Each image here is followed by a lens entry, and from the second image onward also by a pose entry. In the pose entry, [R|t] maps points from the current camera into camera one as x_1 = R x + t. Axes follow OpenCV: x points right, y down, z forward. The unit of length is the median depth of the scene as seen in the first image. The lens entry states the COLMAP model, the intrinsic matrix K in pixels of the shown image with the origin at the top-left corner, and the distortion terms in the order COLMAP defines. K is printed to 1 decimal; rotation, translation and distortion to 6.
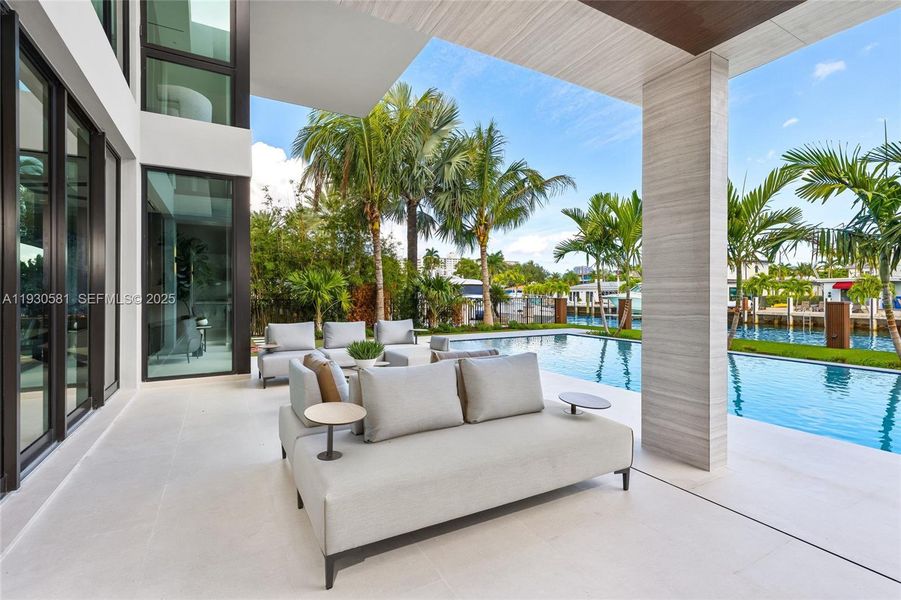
lens RADIAL K [[413.7, 0, 450.2], [0, 413.7, 289.5], [0, 0, 1]] dist [0.002681, 0.000472]
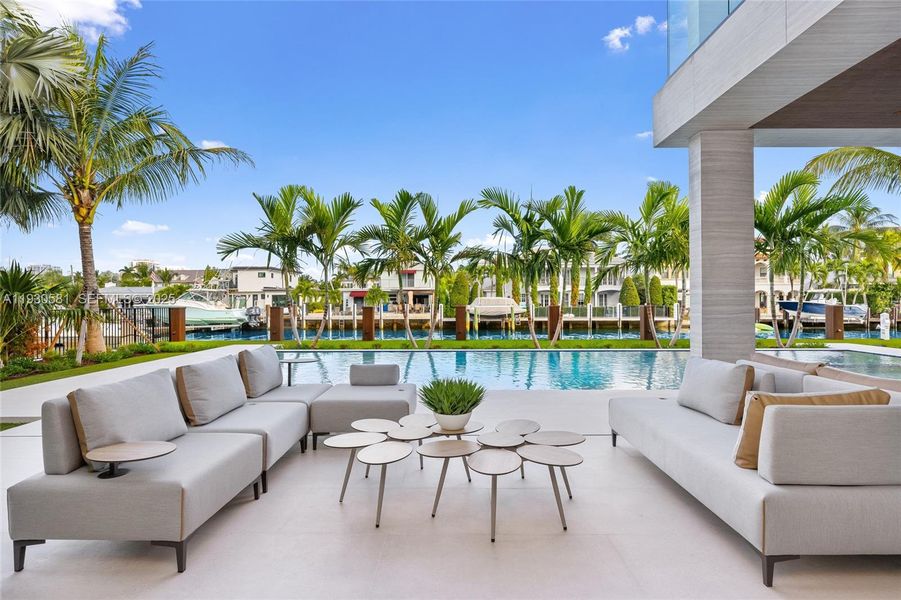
lens RADIAL K [[437.9, 0, 450.5], [0, 437.9, 300.0], [0, 0, 1]] dist [0.001804, 0.000179]
pose [[0.513845, 0.002276, 0.857880, -0.242307], [-0.008669, 0.999959, 0.002540, 0.004295], [-0.857839, -0.008742, 0.513844, 0.224235]]
